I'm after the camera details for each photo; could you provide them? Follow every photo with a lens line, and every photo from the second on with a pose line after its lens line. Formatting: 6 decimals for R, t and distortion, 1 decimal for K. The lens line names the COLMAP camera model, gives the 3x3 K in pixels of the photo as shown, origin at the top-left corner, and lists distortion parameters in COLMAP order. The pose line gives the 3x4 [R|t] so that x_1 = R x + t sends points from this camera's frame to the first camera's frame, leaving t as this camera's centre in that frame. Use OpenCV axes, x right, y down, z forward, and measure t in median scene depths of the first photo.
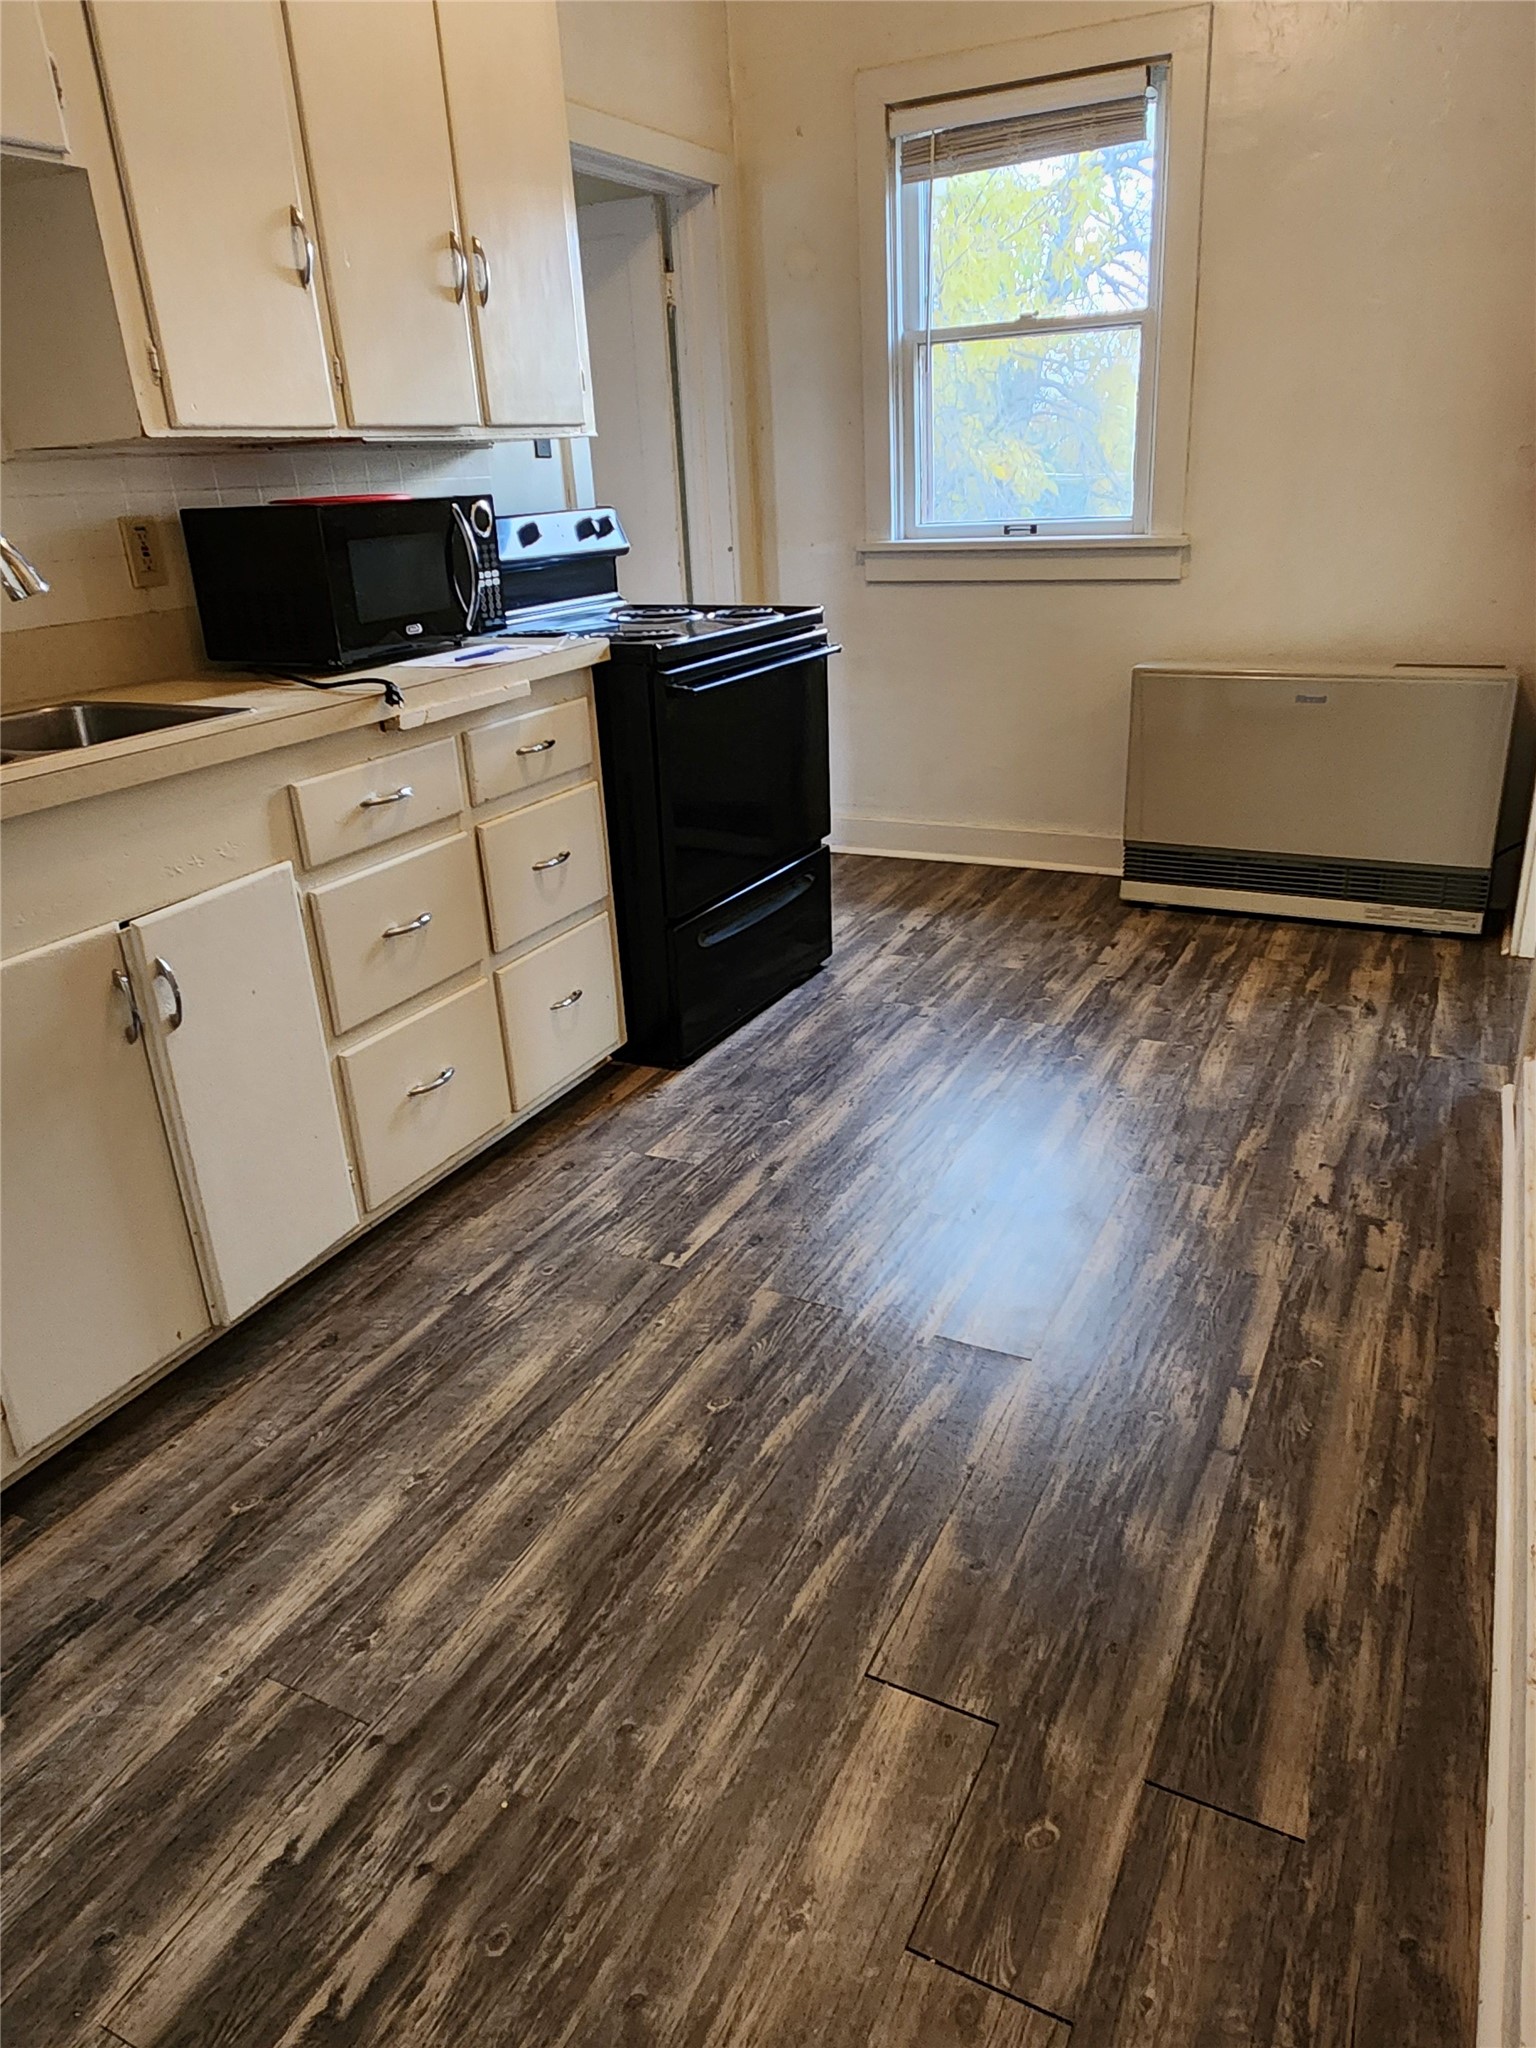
lens RADIAL K [[1373.2, 0, 777.0], [0, 1373.2, 1022.7], [0, 0, 1]] dist [0.012478, -0.007440]
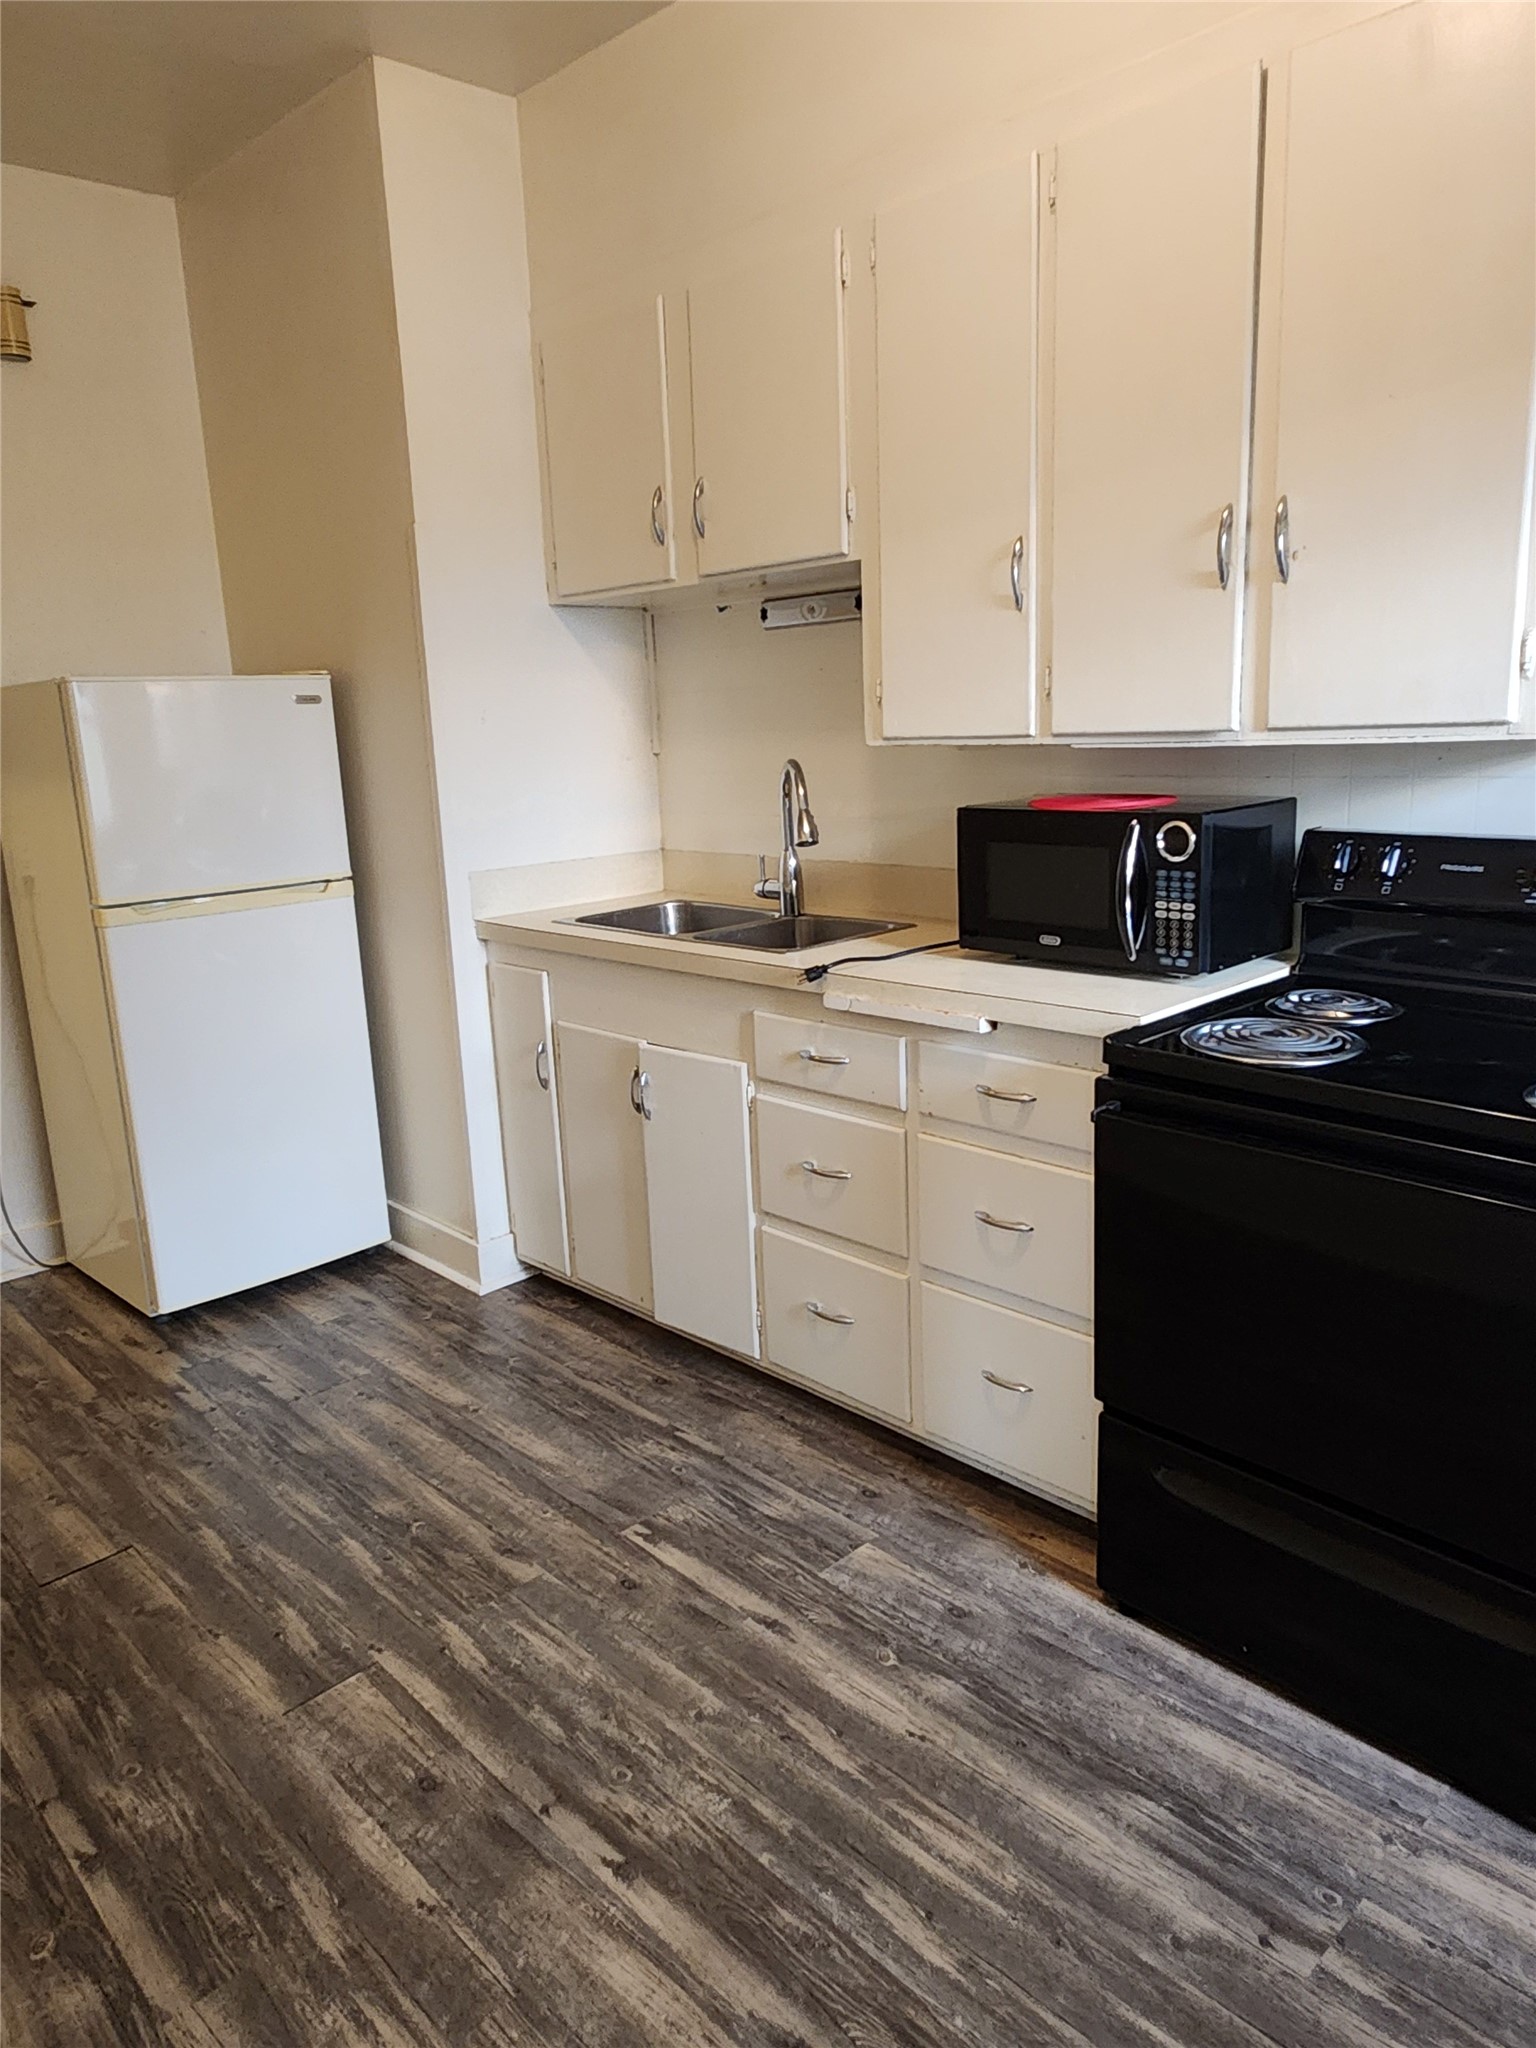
lens RADIAL K [[1373.2, 0, 777.0], [0, 1373.2, 1022.7], [0, 0, 1]] dist [0.012478, -0.007440]
pose [[-0.336178, 0.267067, -0.903139, 0.775099], [-0.300065, 0.878603, 0.371506, -0.623624], [0.892718, 0.395892, -0.215229, 1.249538]]
